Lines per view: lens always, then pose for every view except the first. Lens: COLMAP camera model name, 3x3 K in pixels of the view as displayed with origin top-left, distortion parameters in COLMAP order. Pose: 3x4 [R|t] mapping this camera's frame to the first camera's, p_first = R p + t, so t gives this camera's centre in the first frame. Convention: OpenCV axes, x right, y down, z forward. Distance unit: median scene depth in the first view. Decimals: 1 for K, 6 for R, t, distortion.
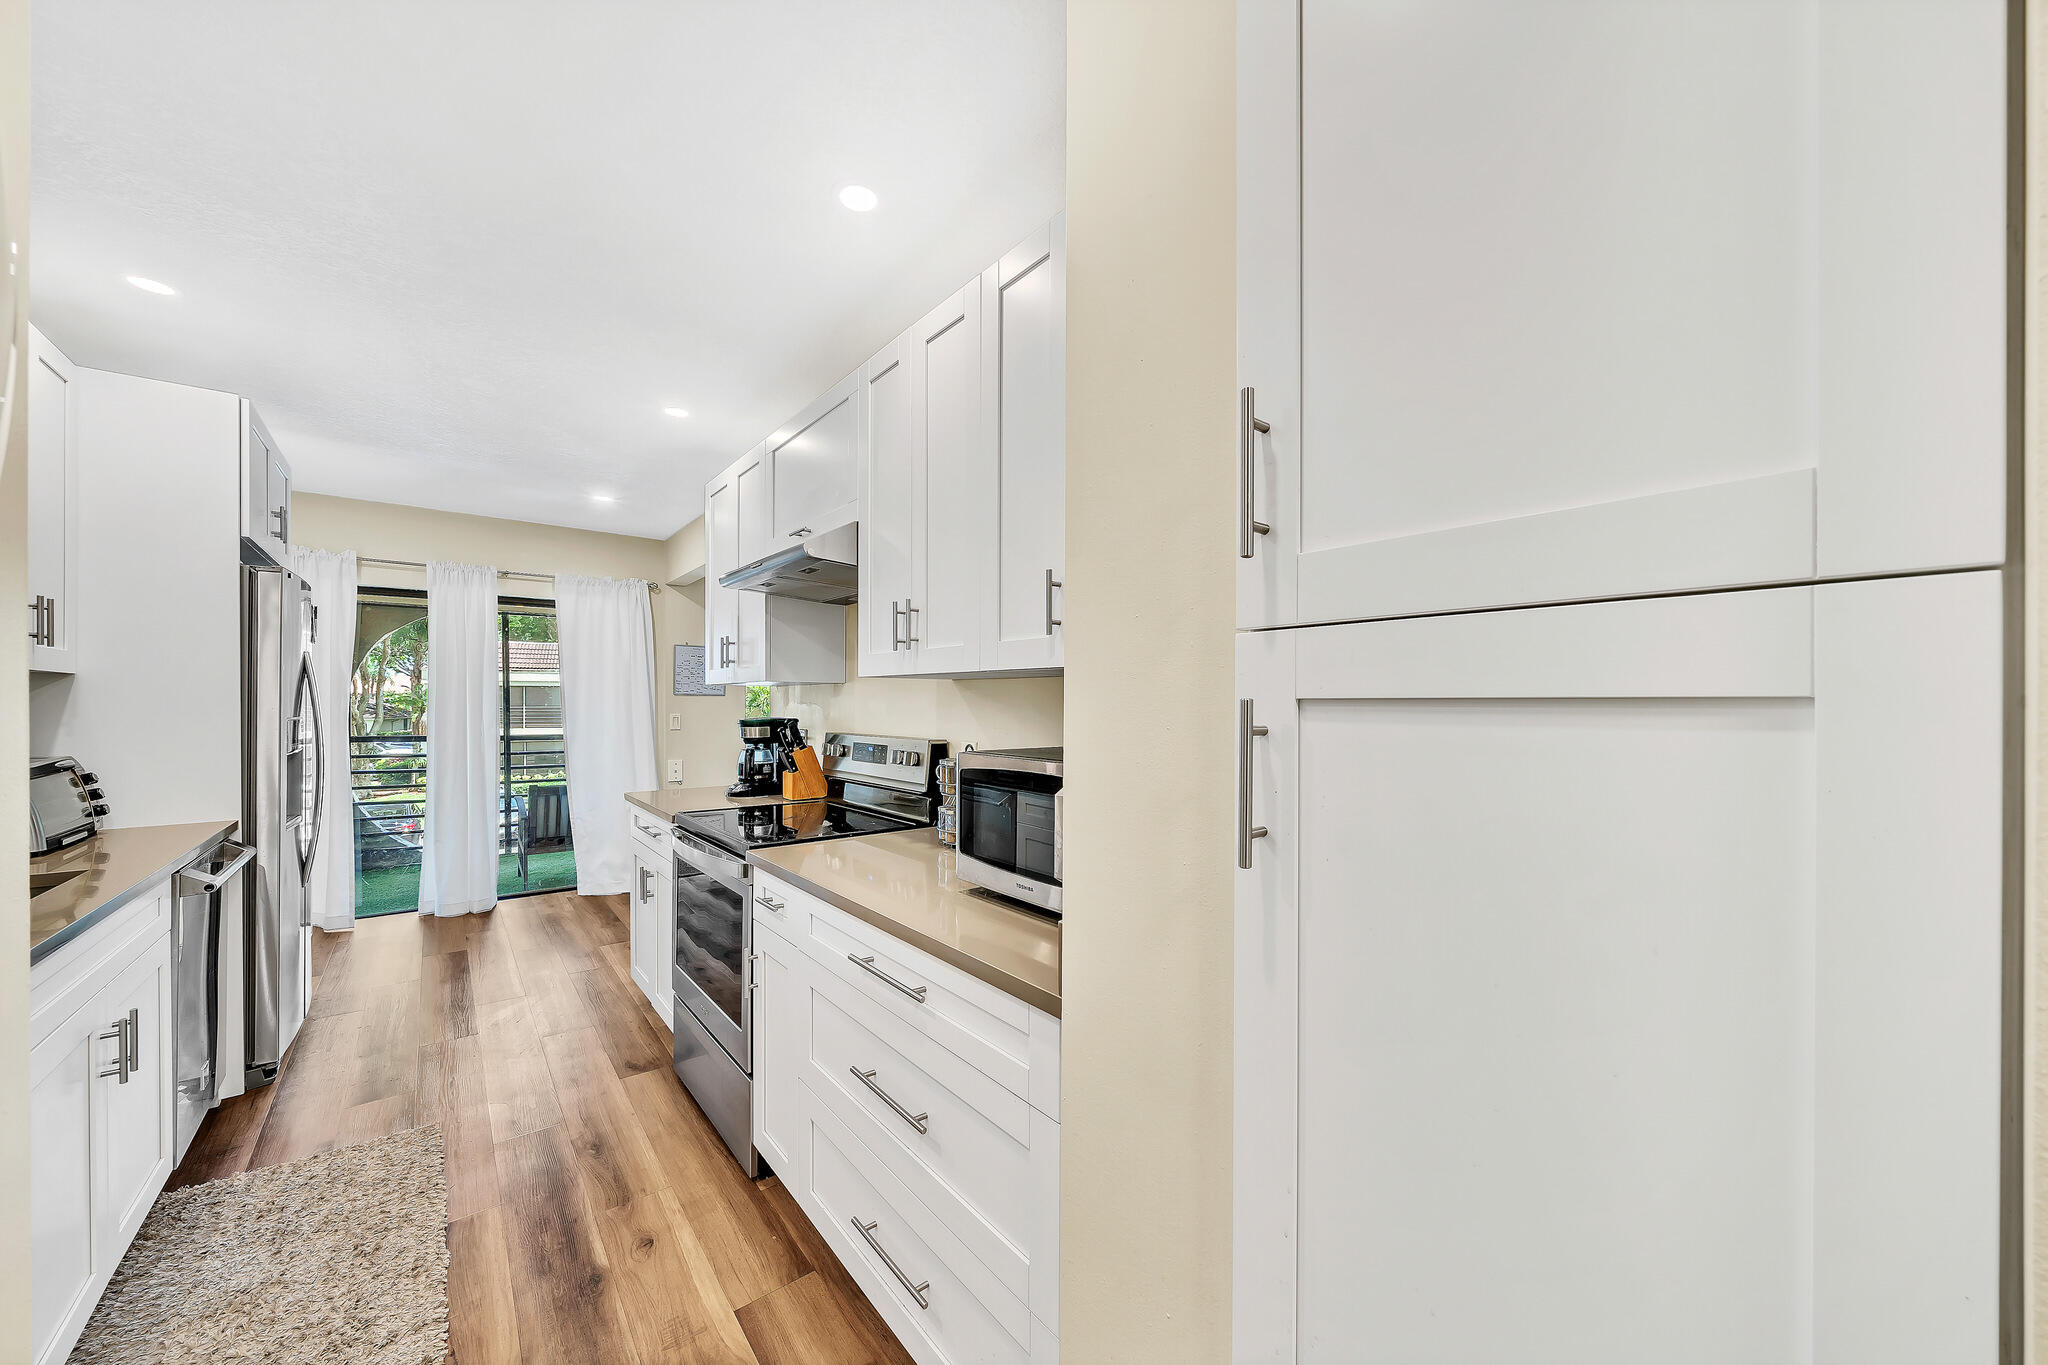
lens RADIAL K [[735.0, 0, 1021.4], [0, 735.0, 702.8], [0, 0, 1]] dist [-0.000693, -0.000033]
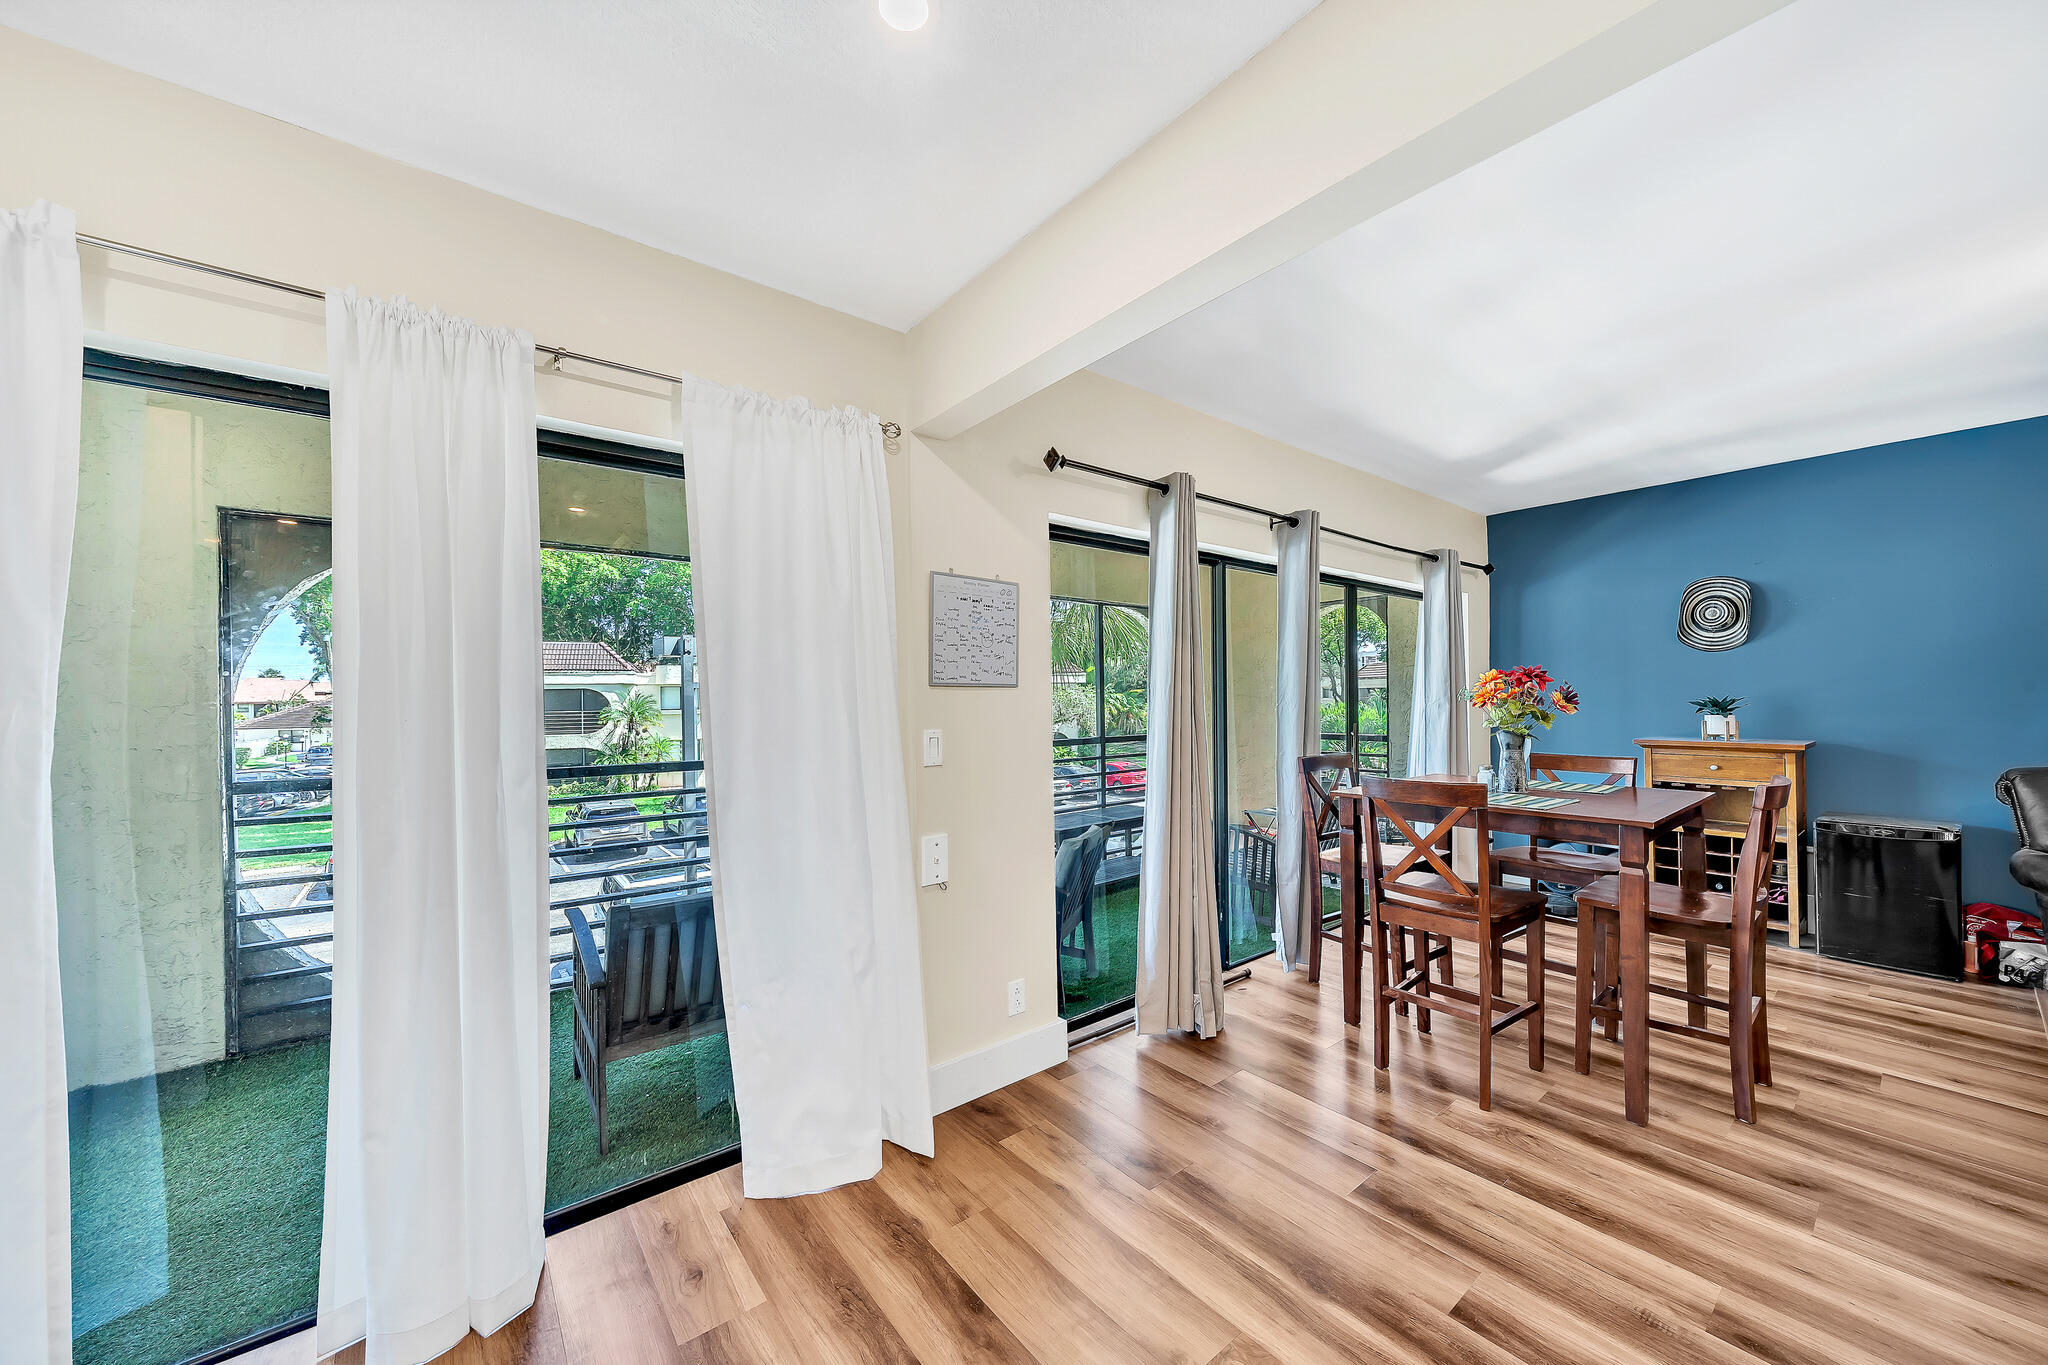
lens RADIAL K [[745.9, 0, 1022.0], [0, 745.9, 698.8], [0, 0, 1]] dist [0.000090, 0.000105]
pose [[0.999754, -0.015901, -0.015431, -0.744632], [0.015888, 0.999873, -0.000920, -0.004418], [0.015444, 0.000675, 0.999881, 1.007466]]
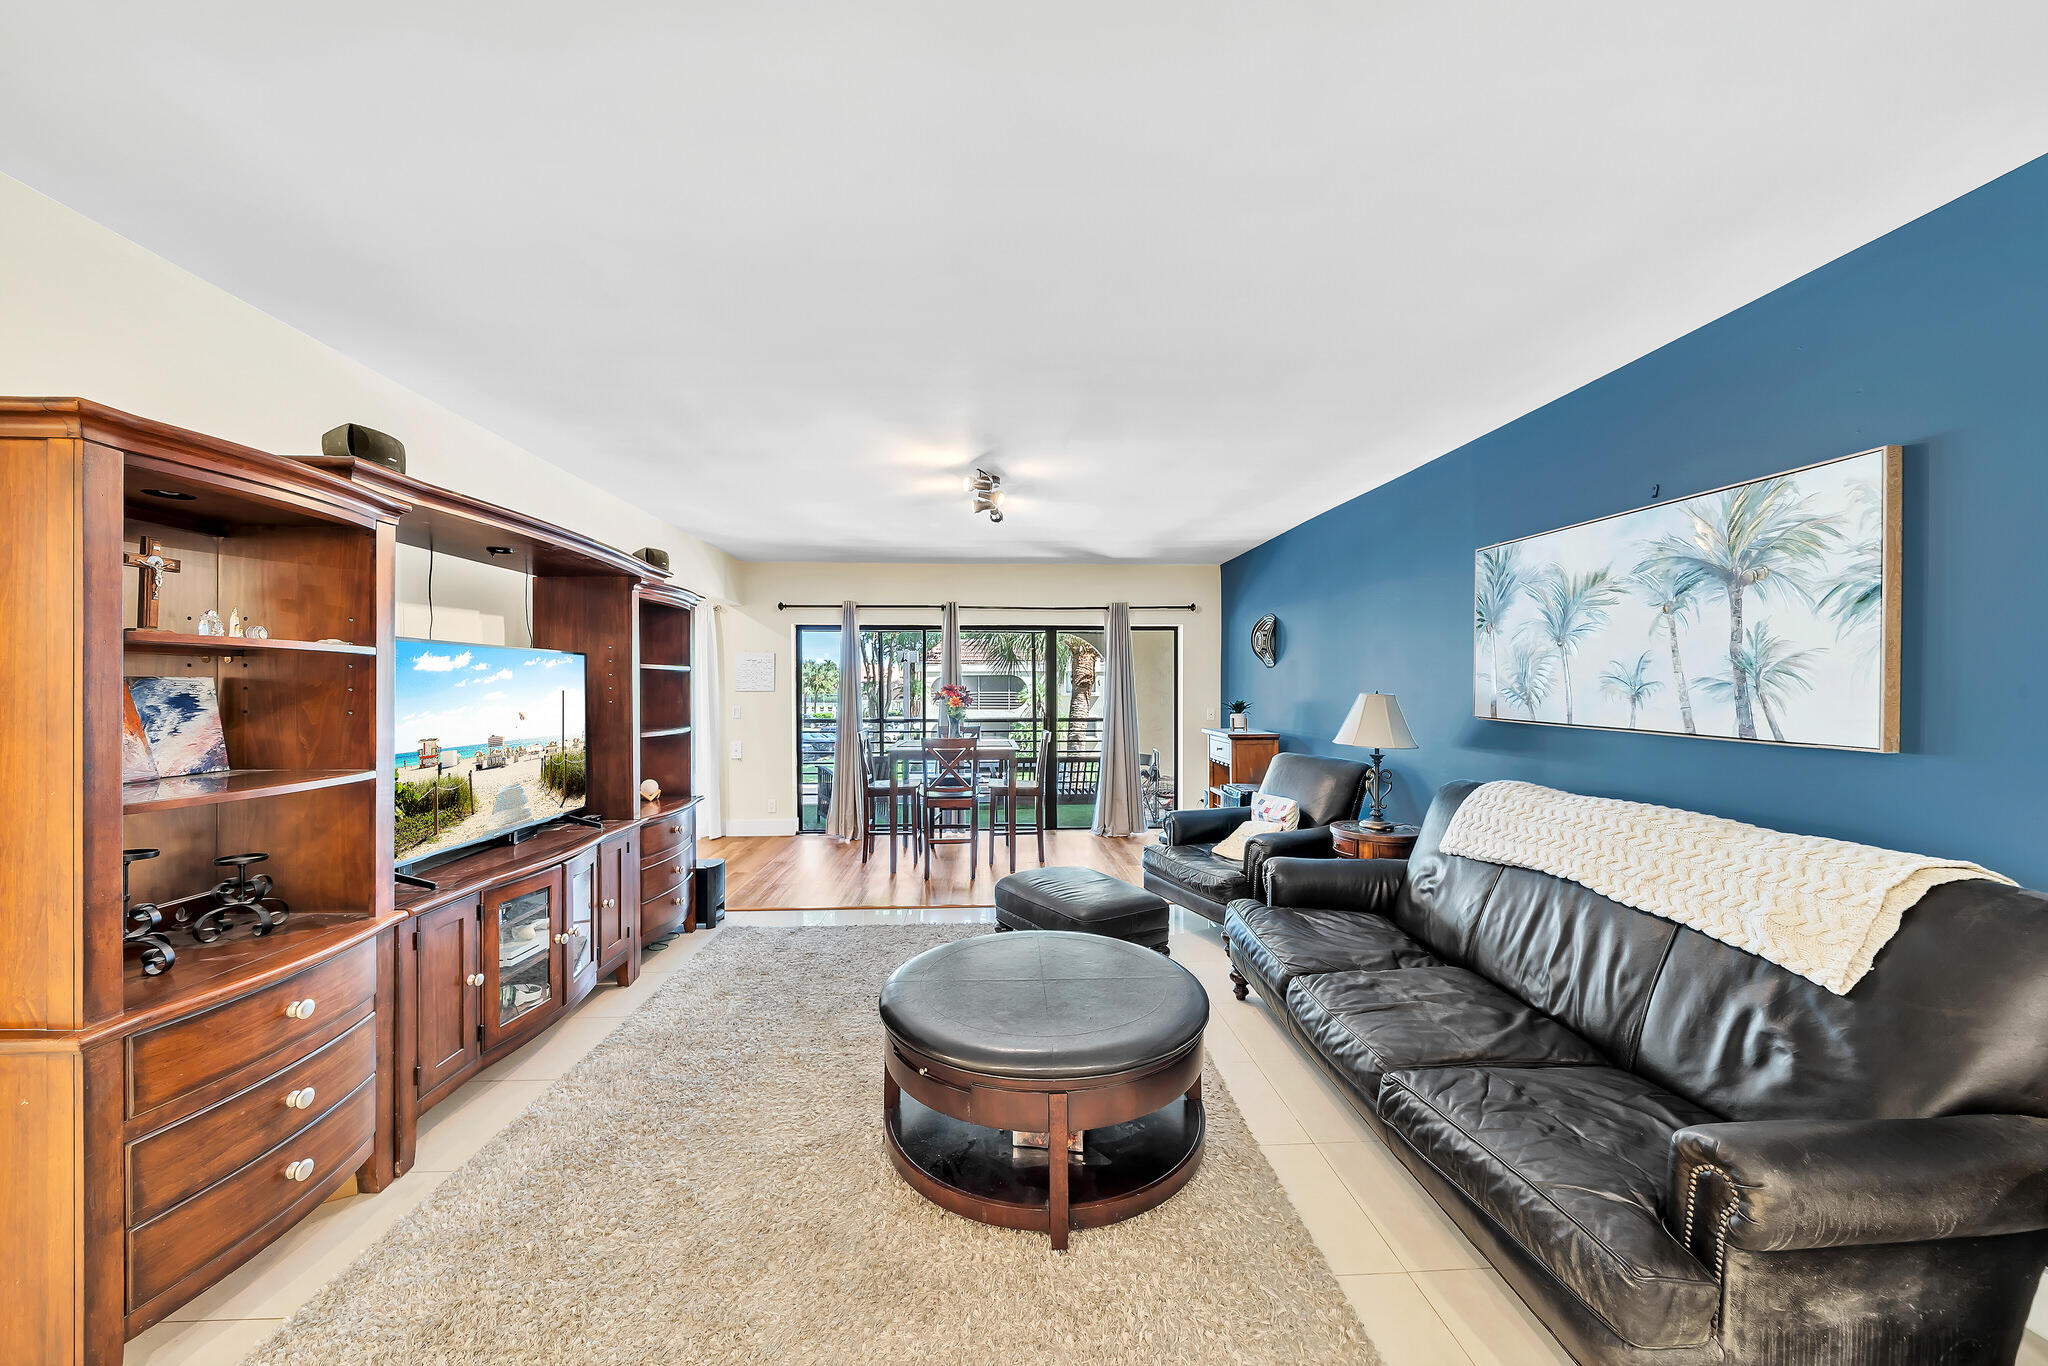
lens RADIAL K [[730.7, 0, 1021.2], [0, 730.7, 686.4], [0, 0, 1]] dist [-0.002991, -0.000161]
pose [[0.804616, -0.003059, -0.593788, 1.244302], [0.002474, 0.999995, -0.001799, -0.025917], [0.593791, -0.000021, 0.804619, 0.486555]]
